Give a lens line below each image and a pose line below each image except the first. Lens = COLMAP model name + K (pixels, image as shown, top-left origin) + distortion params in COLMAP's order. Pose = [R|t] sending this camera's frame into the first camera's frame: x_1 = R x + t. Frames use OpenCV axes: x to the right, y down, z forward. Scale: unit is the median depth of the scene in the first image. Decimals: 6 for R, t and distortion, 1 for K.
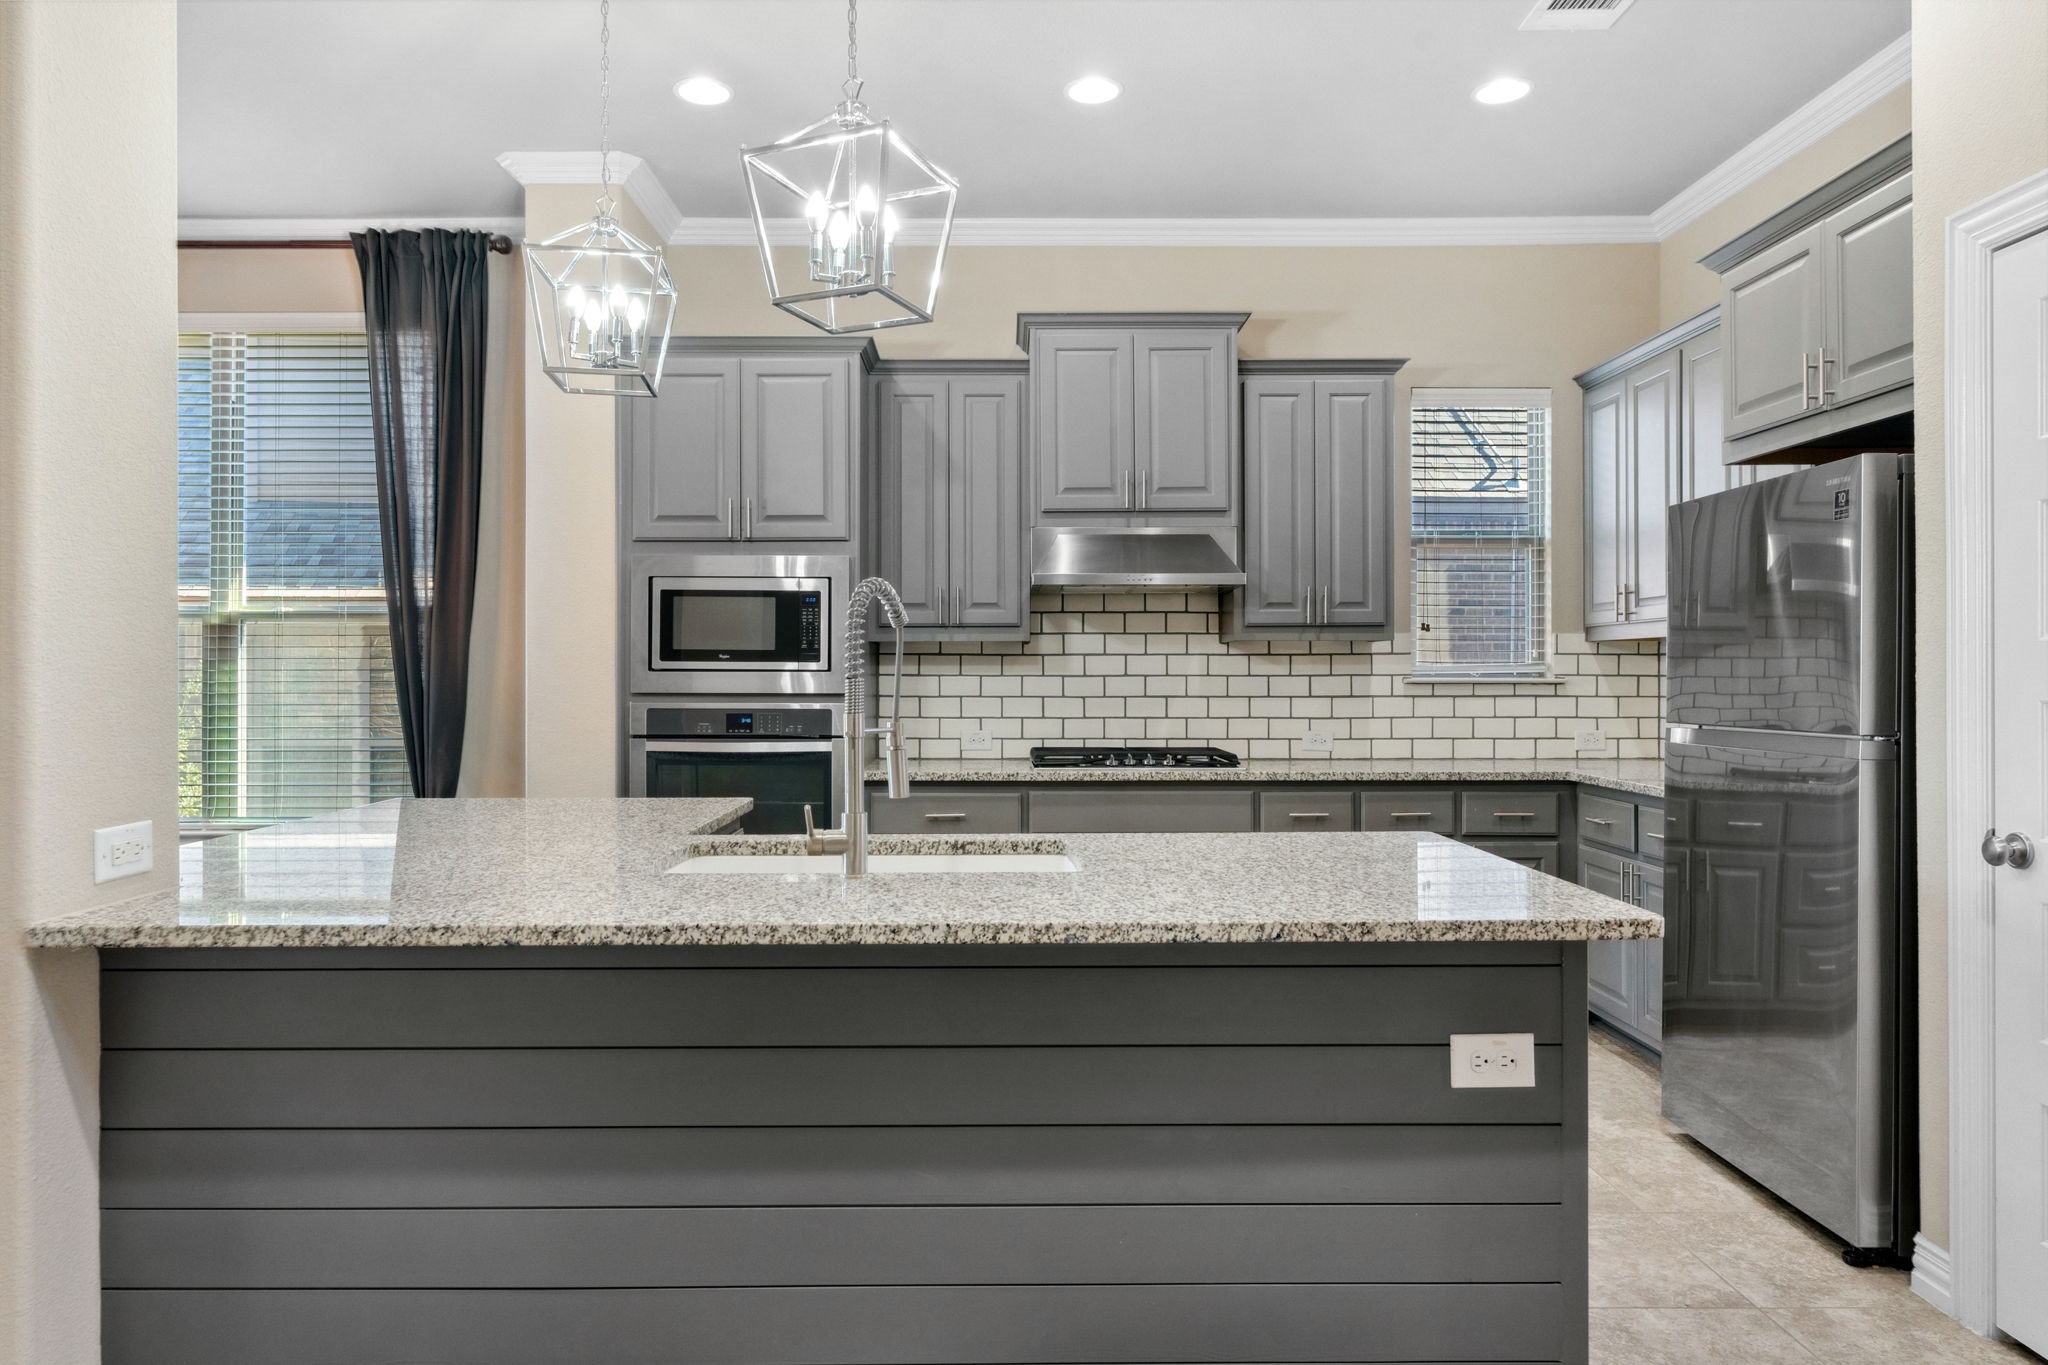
lens RADIAL K [[1273.6, 0, 1020.2], [0, 1273.6, 659.0], [0, 0, 1]] dist [-0.008815, 0.000622]
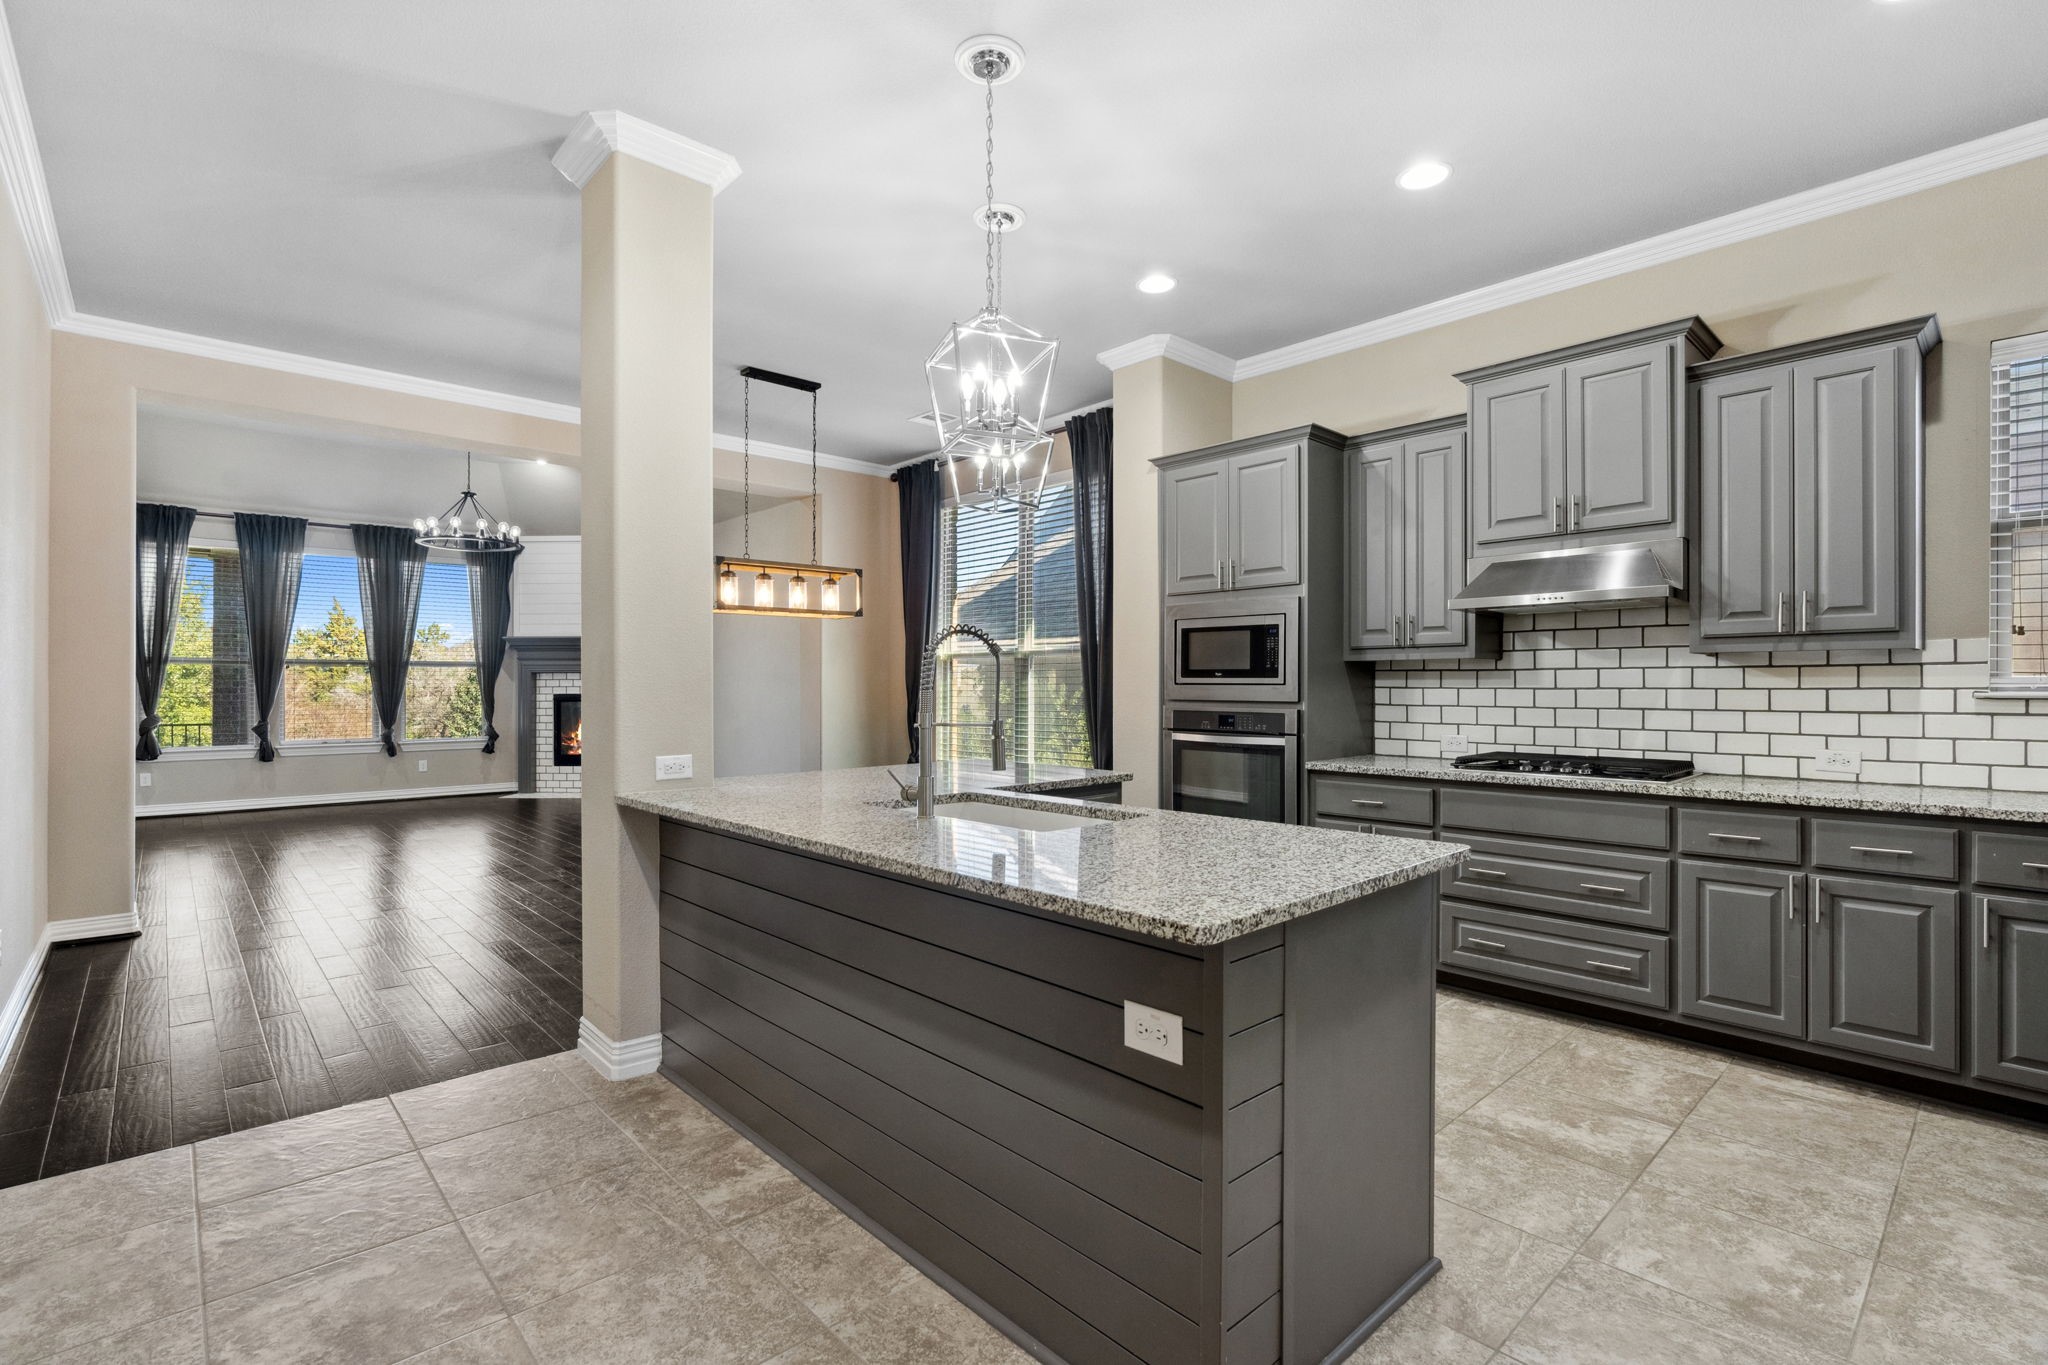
lens RADIAL K [[926.3, 0, 1024.0], [0, 926.3, 682.5], [0, 0, 1]] dist [-0.005410, 0.000457]
pose [[0.677677, -0.002471, -0.735355, 0.348148], [0.008610, 0.999952, 0.004575, 0.000656], [0.735309, -0.009432, 0.677666, 0.140832]]
